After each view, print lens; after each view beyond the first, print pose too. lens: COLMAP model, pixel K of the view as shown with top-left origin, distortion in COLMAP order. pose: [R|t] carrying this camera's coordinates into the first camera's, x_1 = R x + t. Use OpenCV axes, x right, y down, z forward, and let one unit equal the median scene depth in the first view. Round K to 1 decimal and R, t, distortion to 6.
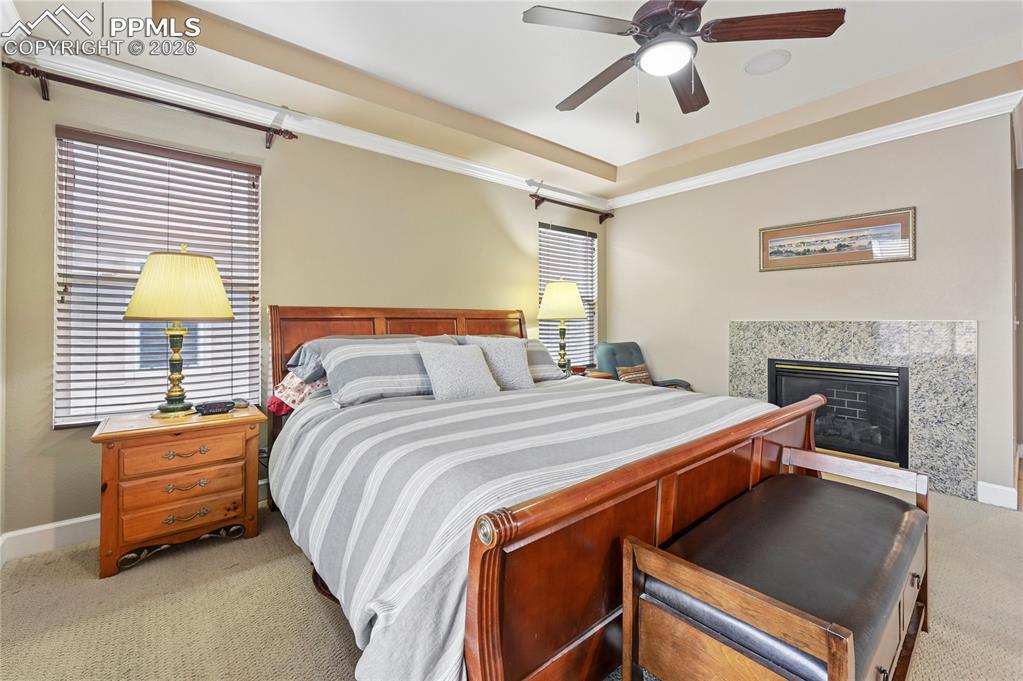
lens RADIAL K [[424.9, 0, 528.1], [0, 424.9, 317.4], [0, 0, 1]] dist [0.000318, 0.000076]
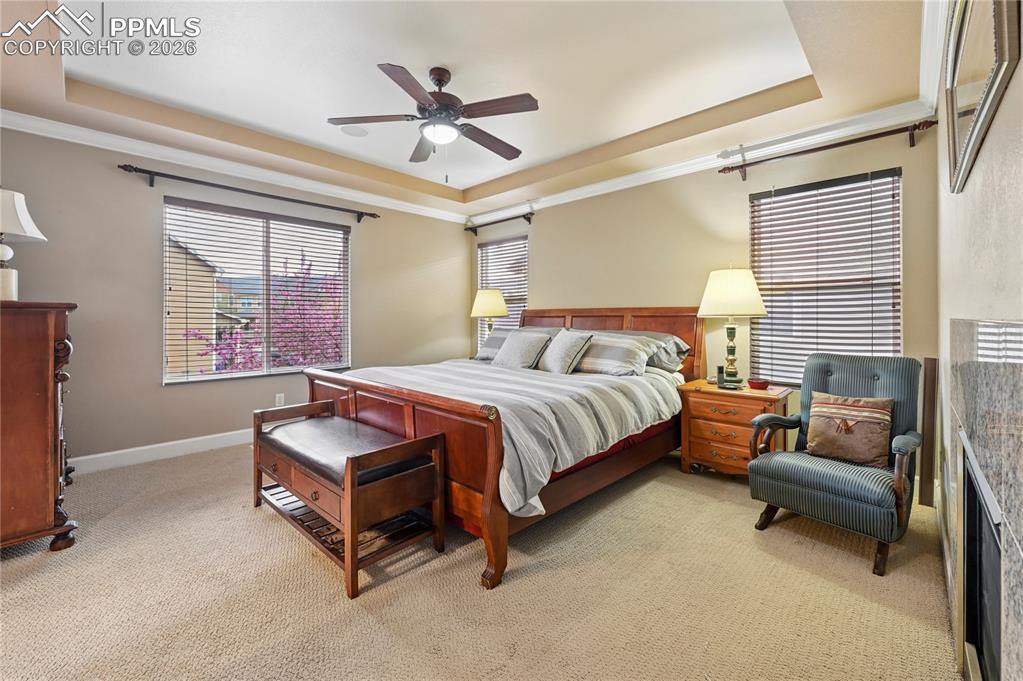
lens RADIAL K [[424.9, 0, 528.1], [0, 424.9, 317.4], [0, 0, 1]] dist [0.000318, 0.000076]
pose [[0.111129, 0.002377, -0.993803, 0.832256], [0.007549, 0.999966, 0.003236, 0.000984], [0.993777, -0.007862, 0.111108, 0.532075]]
